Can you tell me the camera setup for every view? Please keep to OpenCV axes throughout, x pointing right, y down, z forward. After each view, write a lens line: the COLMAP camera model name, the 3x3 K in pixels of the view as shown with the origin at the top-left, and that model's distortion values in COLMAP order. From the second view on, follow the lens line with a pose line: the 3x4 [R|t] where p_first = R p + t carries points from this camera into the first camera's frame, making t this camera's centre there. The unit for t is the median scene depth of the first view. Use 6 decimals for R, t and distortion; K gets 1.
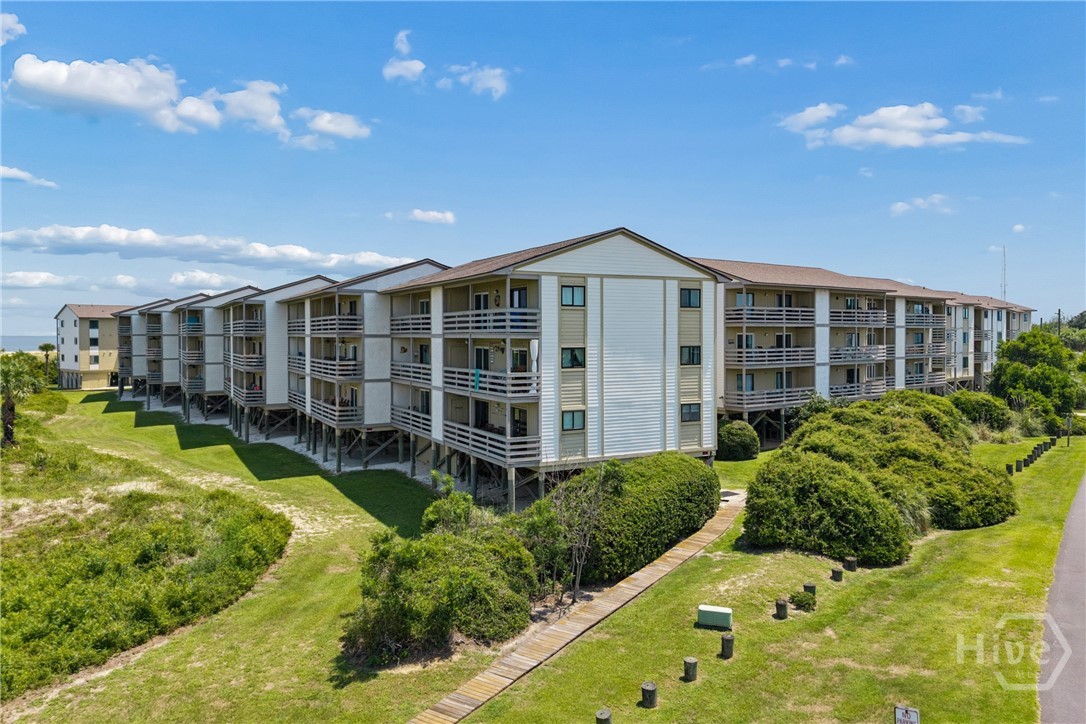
lens RADIAL K [[737.4, 0, 548.6], [0, 737.4, 336.6], [0, 0, 1]] dist [-0.001289, 0.003778]
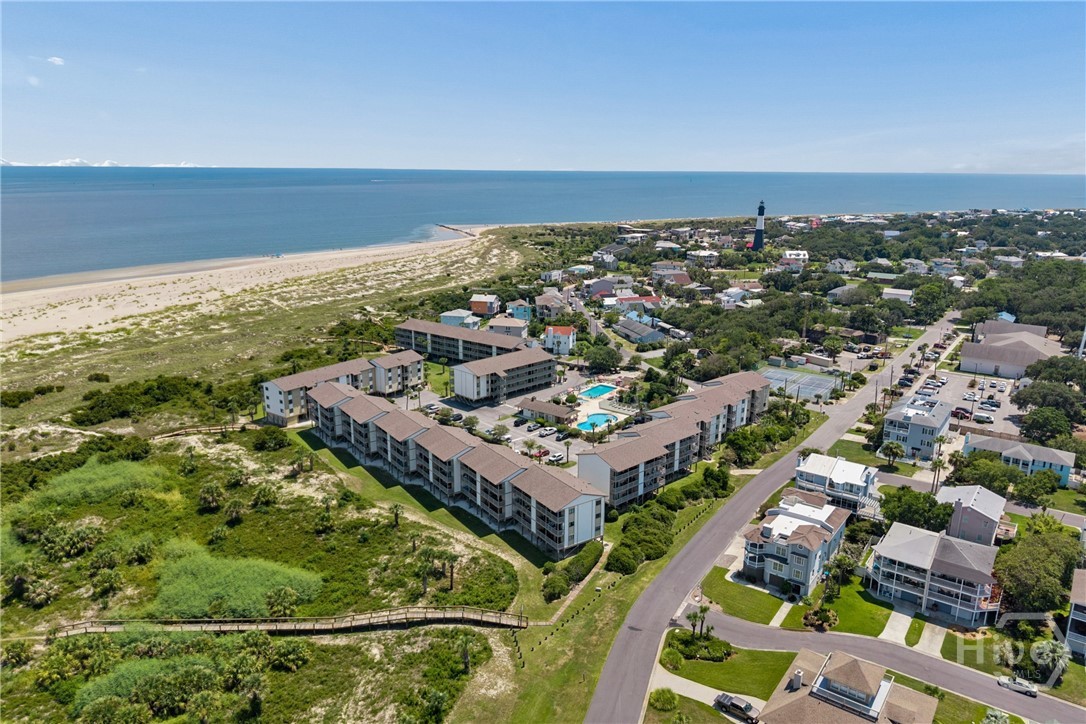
lens RADIAL K [[752.8, 0, 543.0], [0, 752.8, 362.0], [0, 0, 1]] dist [0.050367, -0.001035]
pose [[0.995700, -0.020026, 0.090448, -0.530124], [-0.004765, 0.963991, 0.265891, -2.129902], [-0.092516, -0.265179, 0.959751, -3.094882]]
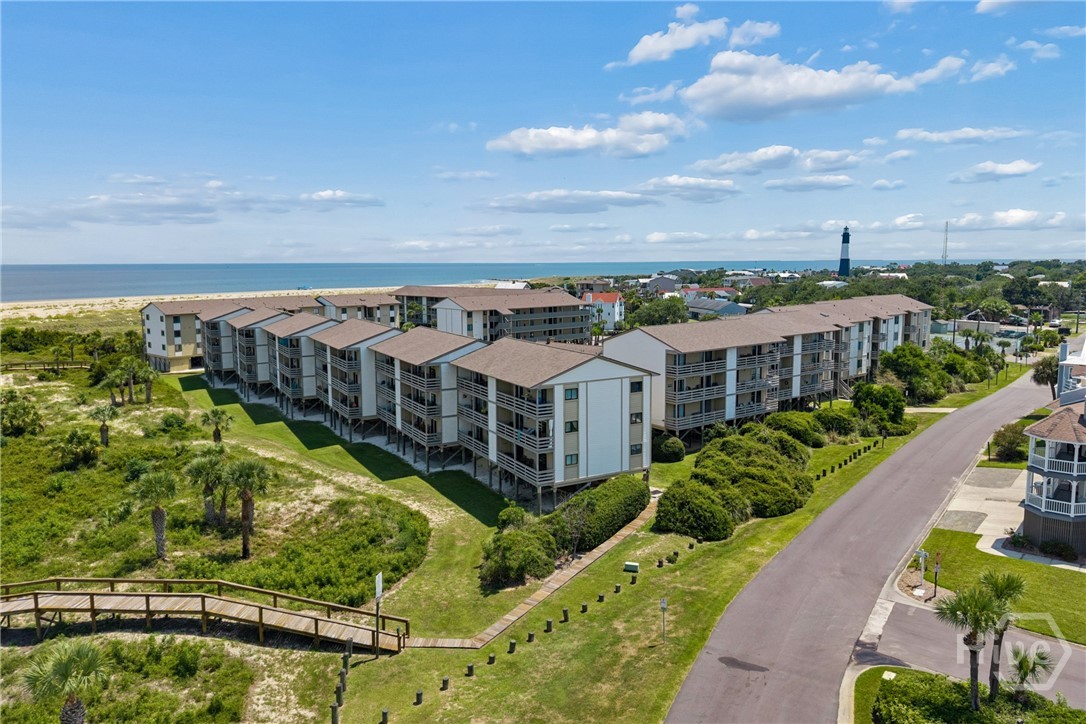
lens RADIAL K [[736.3, 0, 552.0], [0, 736.3, 344.6], [0, 0, 1]] dist [0.022631, -0.001114]
pose [[0.999856, -0.005858, 0.015896, -0.044663], [0.004028, 0.993611, 0.112786, -0.392193], [-0.016455, -0.112706, 0.993492, -0.836373]]
